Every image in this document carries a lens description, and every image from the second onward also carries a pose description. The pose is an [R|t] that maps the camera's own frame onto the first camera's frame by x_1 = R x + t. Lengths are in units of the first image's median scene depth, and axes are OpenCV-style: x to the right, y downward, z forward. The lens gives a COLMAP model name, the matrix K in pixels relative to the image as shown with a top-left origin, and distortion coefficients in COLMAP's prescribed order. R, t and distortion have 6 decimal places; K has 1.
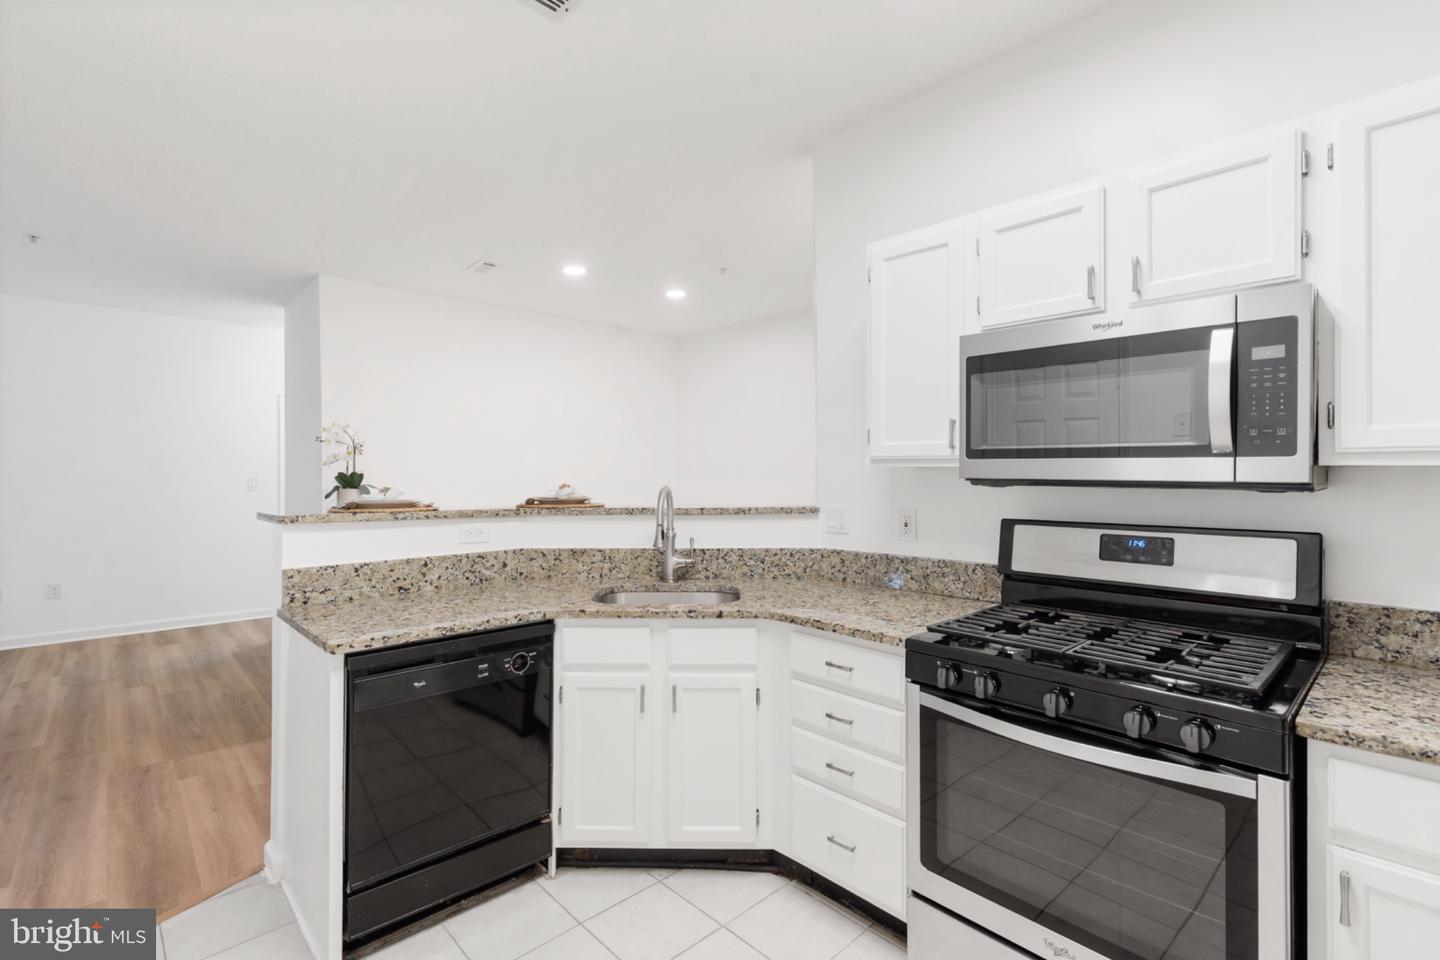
lens RADIAL K [[650.6, 0, 715.8], [0, 650.6, 476.3], [0, 0, 1]] dist [0.000753, 0.000493]
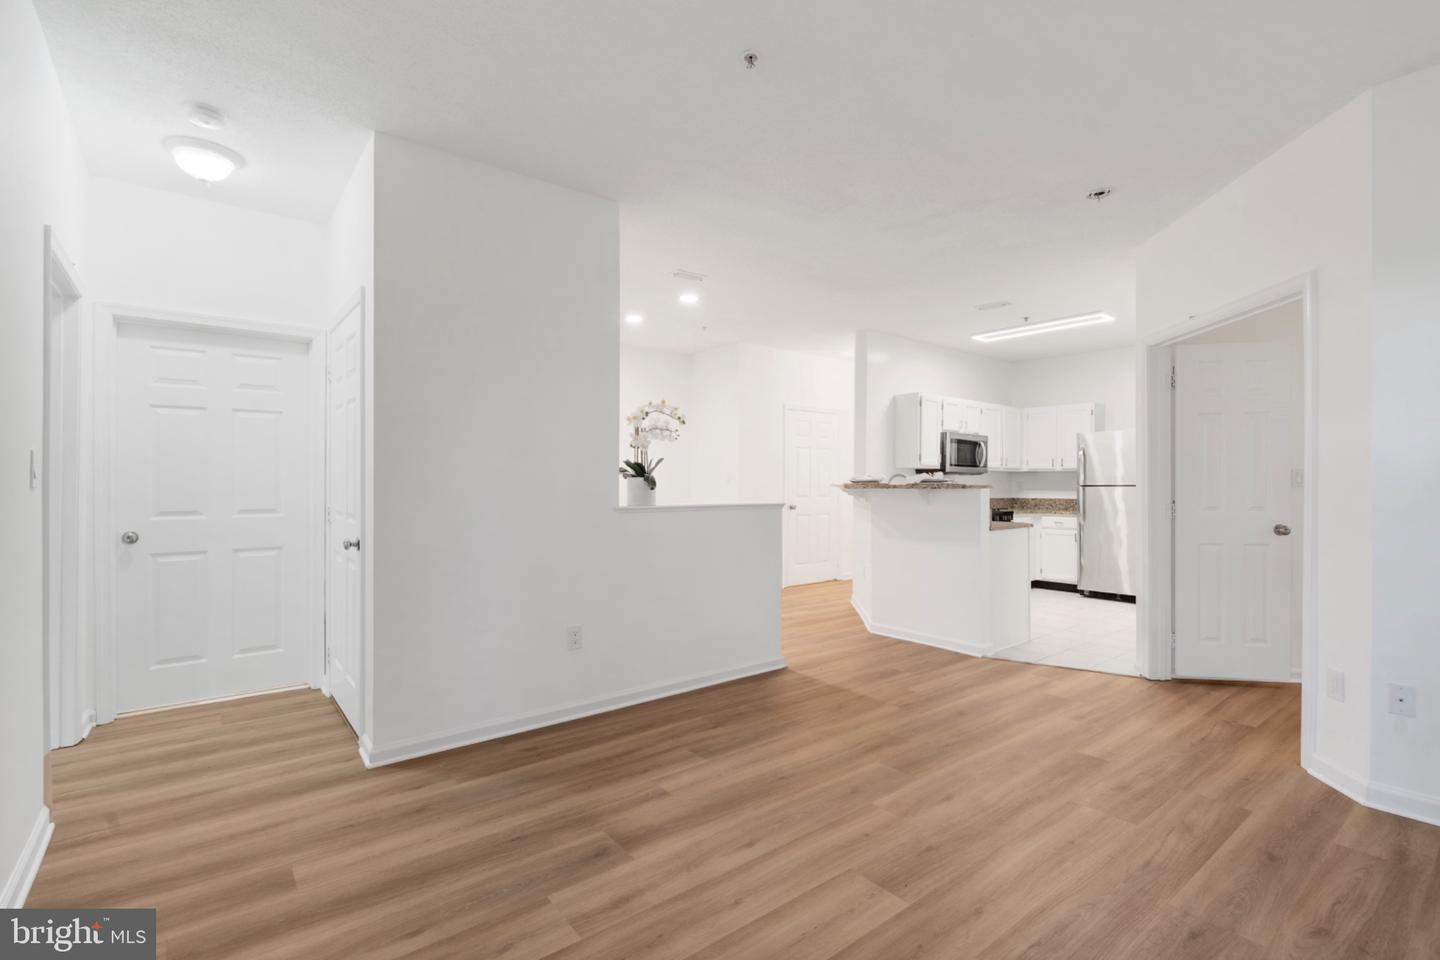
lens RADIAL K [[650.6, 0, 718.8], [0, 650.6, 479.0], [0, 0, 1]] dist [0.000753, 0.000493]
pose [[0.084159, 0.006412, 0.996432, -1.894125], [-0.001820, 0.999979, -0.006281, 0.035714], [-0.996451, -0.001285, 0.084169, 1.118190]]
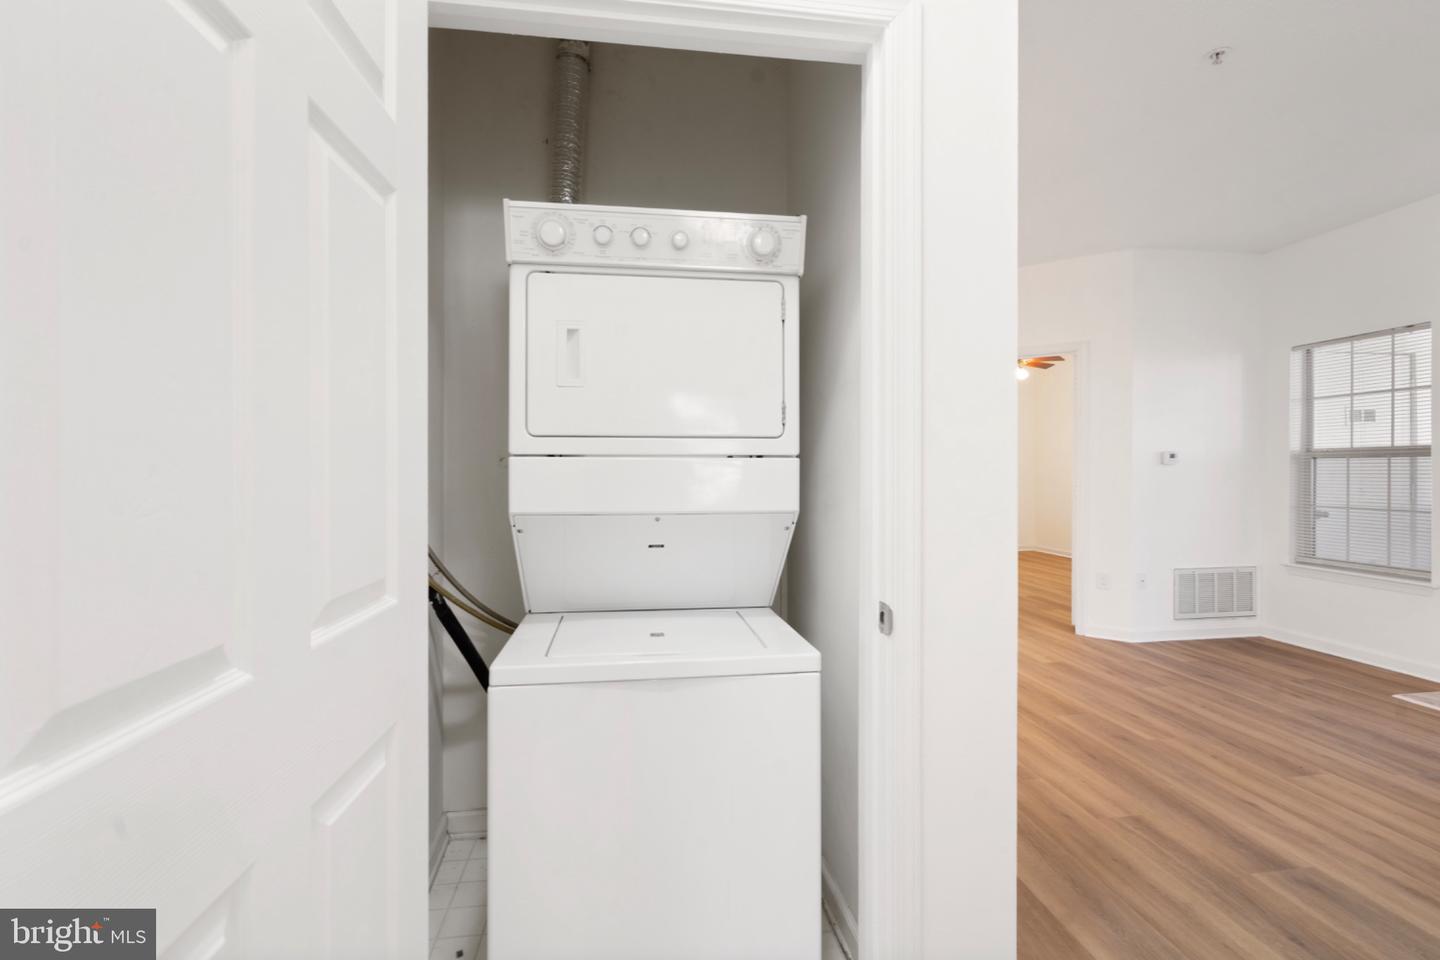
lens RADIAL K [[650.6, 0, 723.5], [0, 650.6, 475.7], [0, 0, 1]] dist [0.000753, 0.000493]
pose [[-0.819501, 0.000000, 0.573077, -1.164701], [0.006267, 0.999940, 0.008961, 0.038046], [-0.573043, 0.010935, -0.819452, 2.042807]]
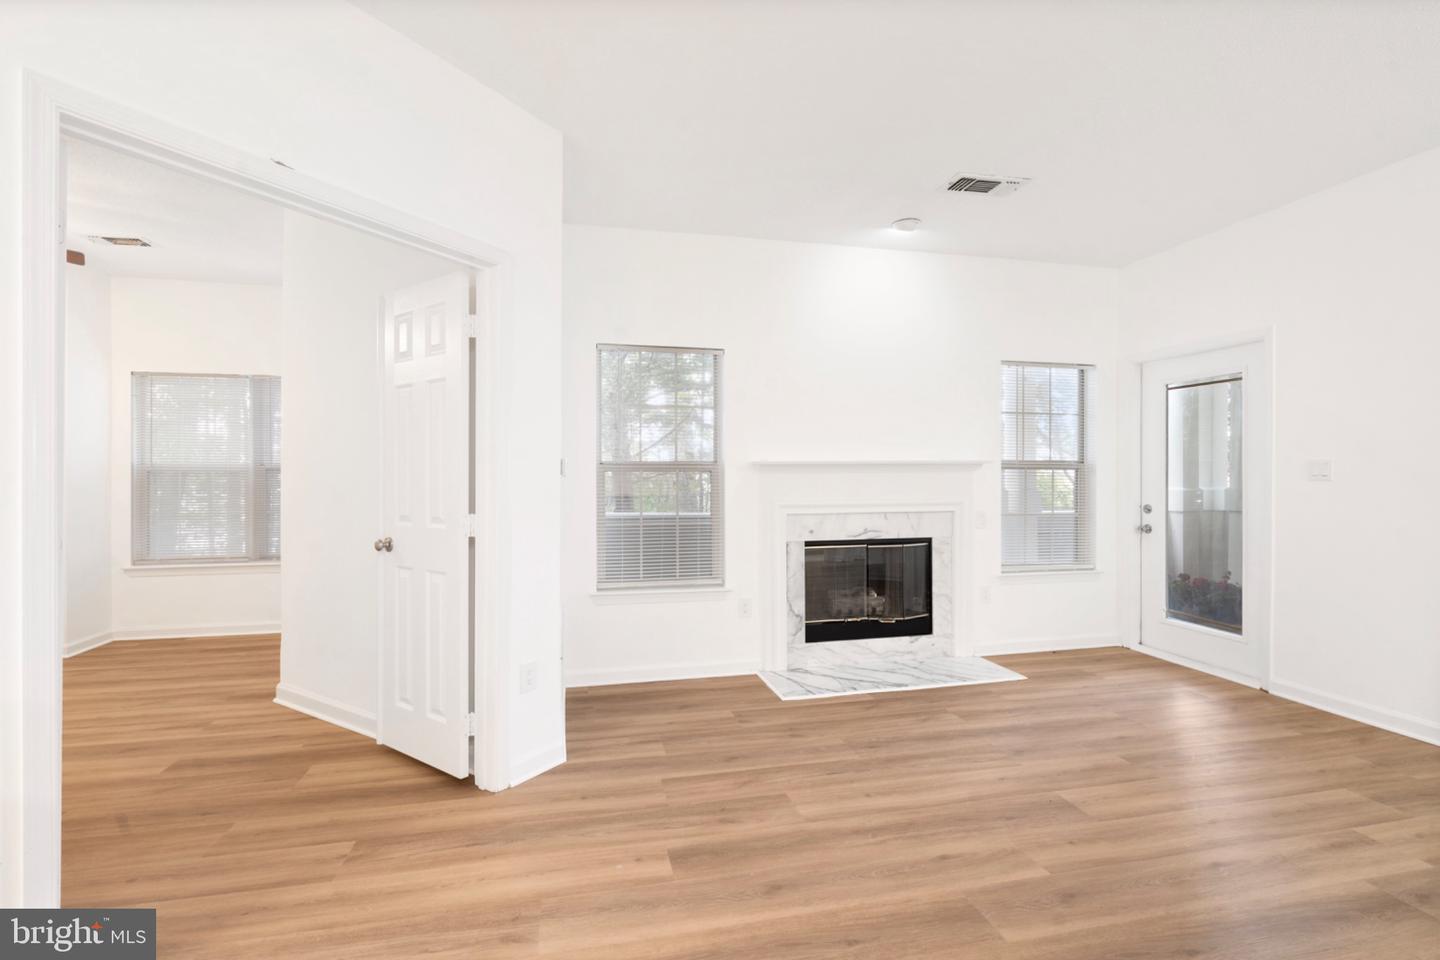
lens RADIAL K [[650.6, 0, 712.4], [0, 650.6, 474.1], [0, 0, 1]] dist [0.000753, 0.000493]
pose [[-0.505383, -0.005462, -0.862878, -0.448963], [0.001574, 0.999972, -0.007252, 0.035279], [0.862894, -0.005023, -0.505360, 1.041827]]
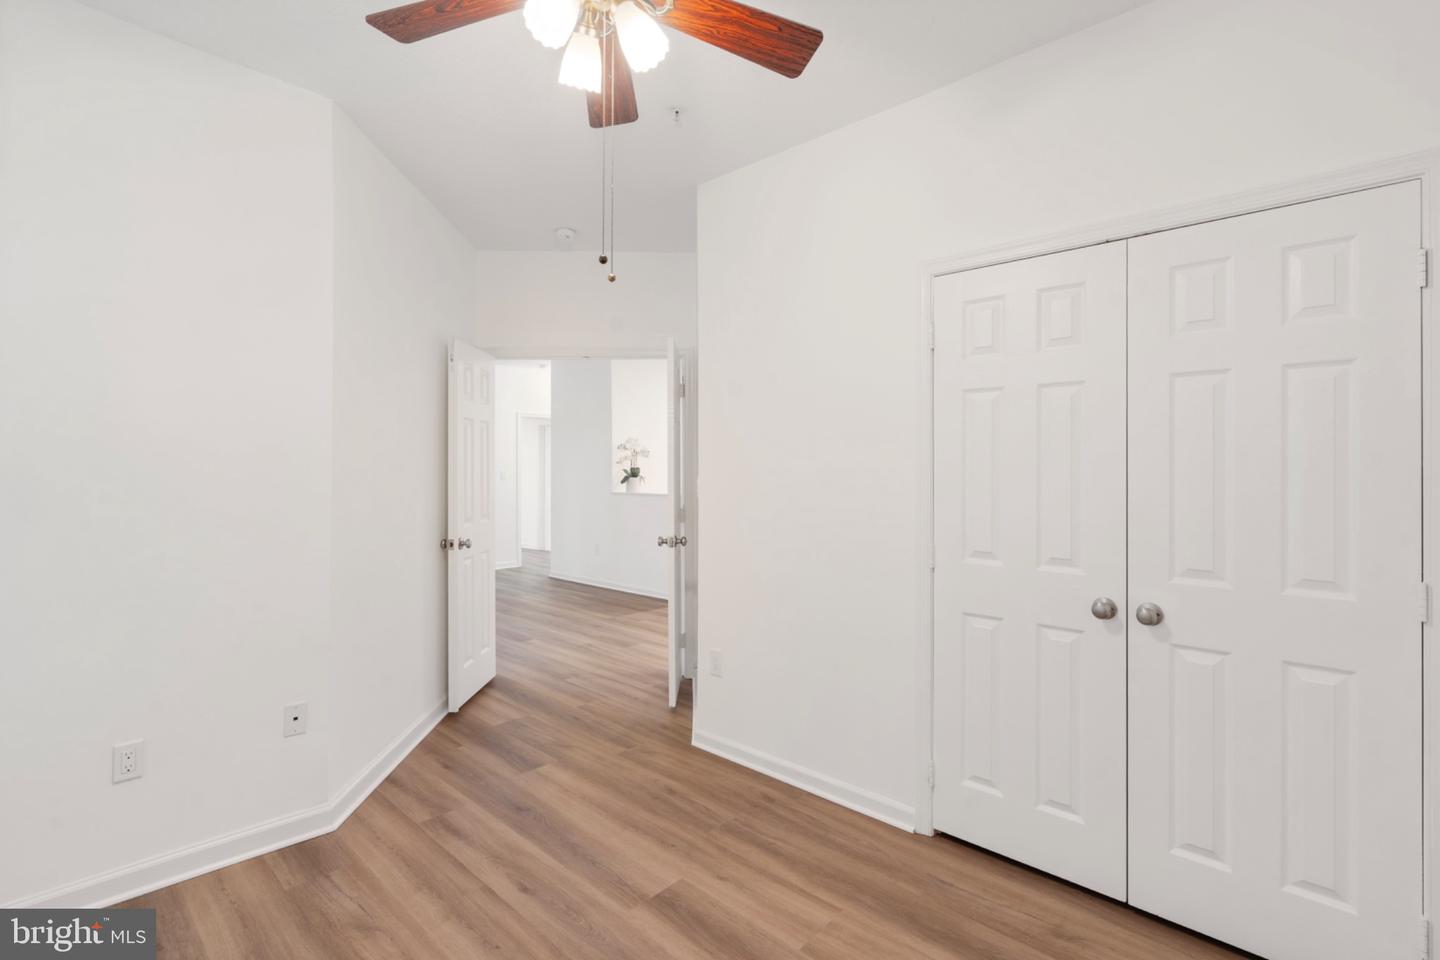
lens RADIAL K [[650.6, 0, 716.0], [0, 650.6, 488.6], [0, 0, 1]] dist [0.000753, 0.000493]
pose [[0.997273, -0.003020, 0.073734, -0.640317], [0.000870, 0.999574, 0.029182, 0.001195], [-0.073791, -0.029038, 0.996851, -0.866198]]
